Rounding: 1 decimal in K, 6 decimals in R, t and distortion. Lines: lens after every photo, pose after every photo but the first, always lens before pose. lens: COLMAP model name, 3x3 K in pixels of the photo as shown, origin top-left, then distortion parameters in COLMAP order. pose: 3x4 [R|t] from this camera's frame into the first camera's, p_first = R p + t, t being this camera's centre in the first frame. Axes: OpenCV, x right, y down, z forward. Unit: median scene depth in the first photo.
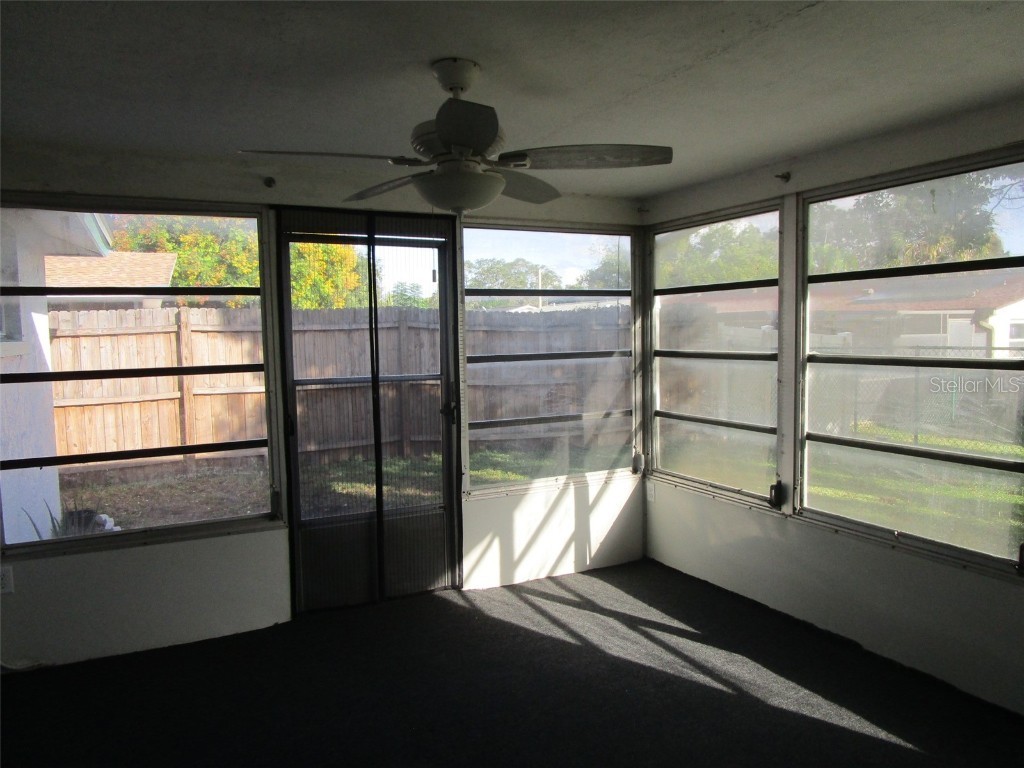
lens RADIAL K [[742.3, 0, 509.9], [0, 742.3, 389.4], [0, 0, 1]] dist [-0.027006, 0.010072]
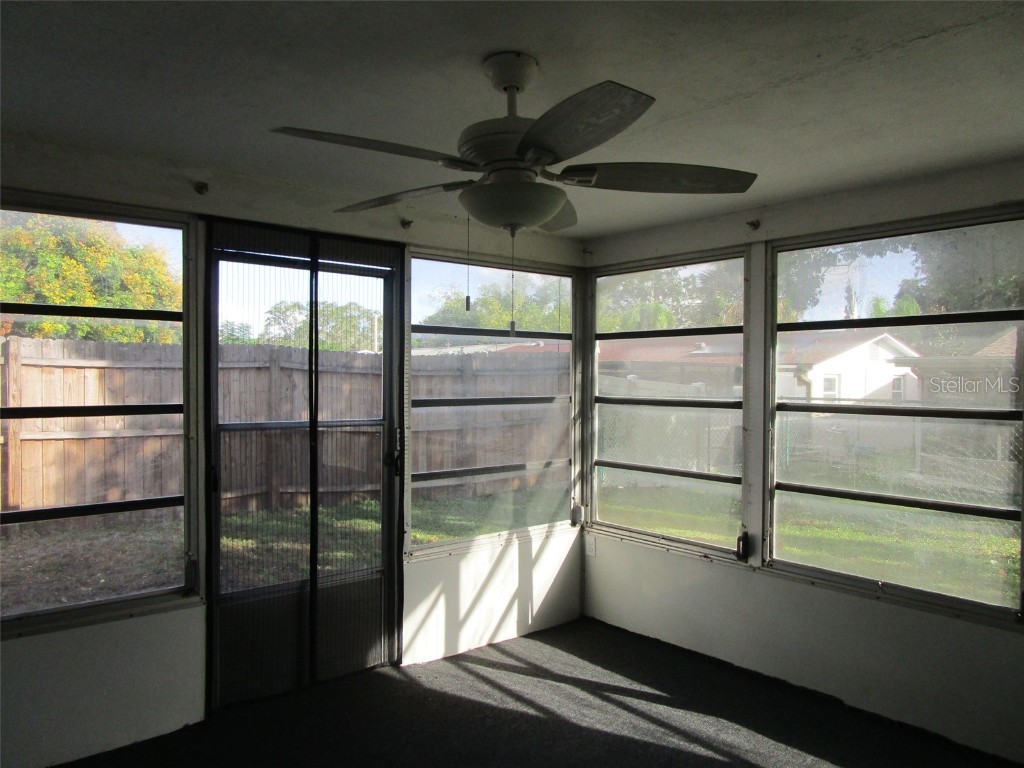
lens RADIAL K [[742.3, 0, 511.2], [0, 742.3, 389.2], [0, 0, 1]] dist [-0.027006, 0.010072]
pose [[0.973397, 0.018964, 0.228338, -0.158004], [-0.004687, 0.998008, -0.062907, -0.001400], [-0.229076, 0.060163, 0.971548, 0.110015]]
